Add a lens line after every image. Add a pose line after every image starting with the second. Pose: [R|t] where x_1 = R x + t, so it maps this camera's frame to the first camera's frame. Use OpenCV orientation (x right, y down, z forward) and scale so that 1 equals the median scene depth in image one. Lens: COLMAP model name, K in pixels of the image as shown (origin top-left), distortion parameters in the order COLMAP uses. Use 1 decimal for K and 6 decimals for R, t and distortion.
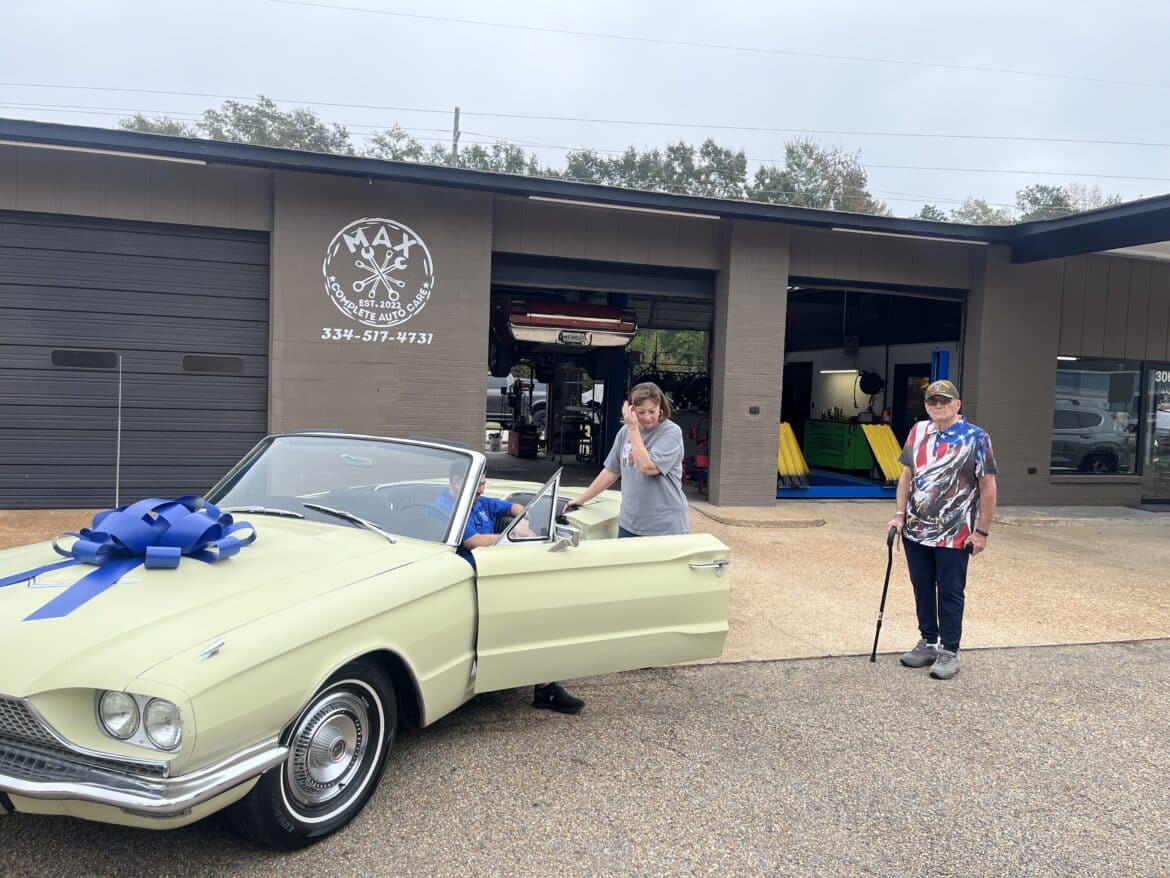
lens RADIAL K [[876.0, 0, 580.9], [0, 876.0, 441.3], [0, 0, 1]] dist [0.072880, -0.098706]
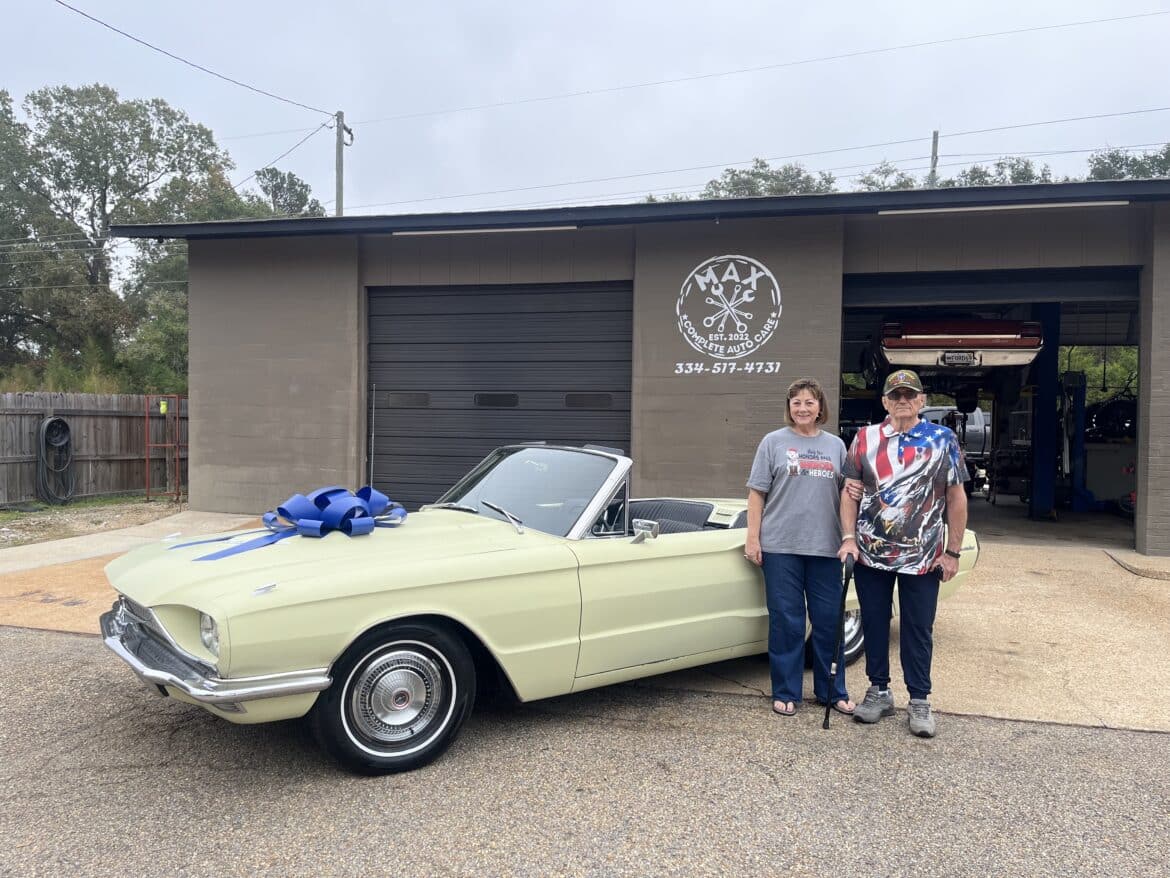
lens RADIAL K [[876.0, 0, 580.9], [0, 876.0, 441.3], [0, 0, 1]] dist [0.072880, -0.098706]
pose [[0.847455, -0.010937, -0.530755, 0.172432], [-0.015774, 0.998827, -0.045770, 0.017273], [0.530633, 0.047160, 0.846288, 0.035810]]
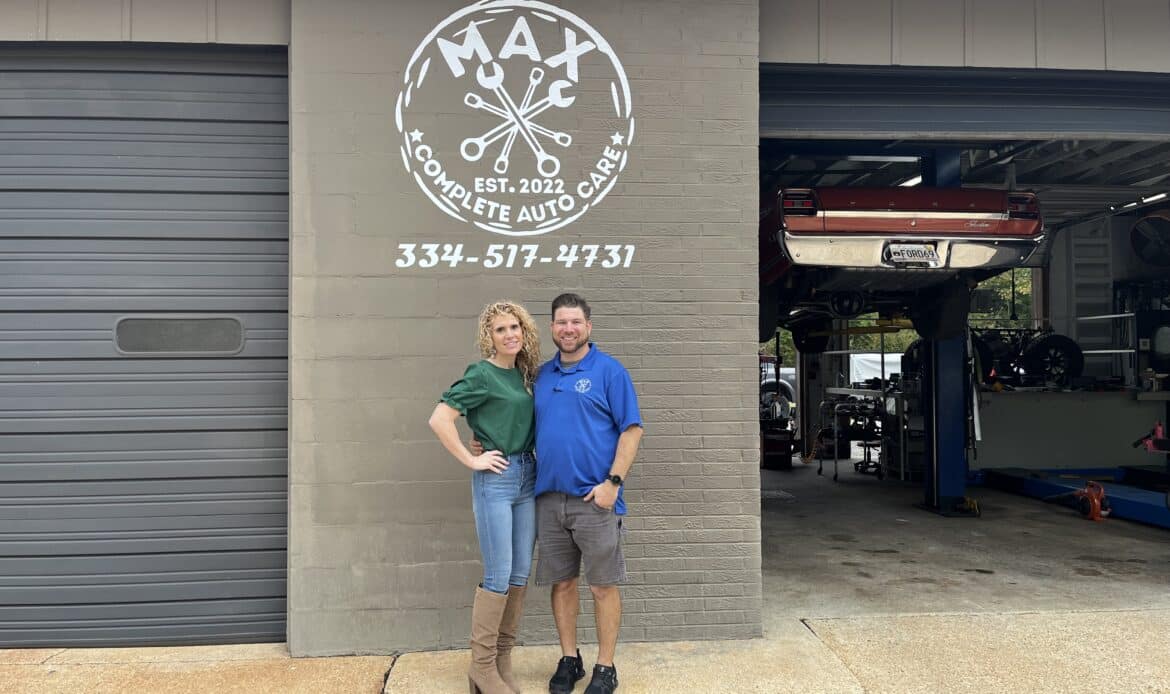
lens RADIAL K [[893.4, 0, 585.0], [0, 893.4, 347.0], [0, 0, 1]] dist [0.086172, -0.199512]
pose [[0.976322, -0.045504, -0.211480, -0.100935], [0.027602, 0.995839, -0.086844, -0.031850], [0.214552, 0.078951, 0.973516, 0.562485]]
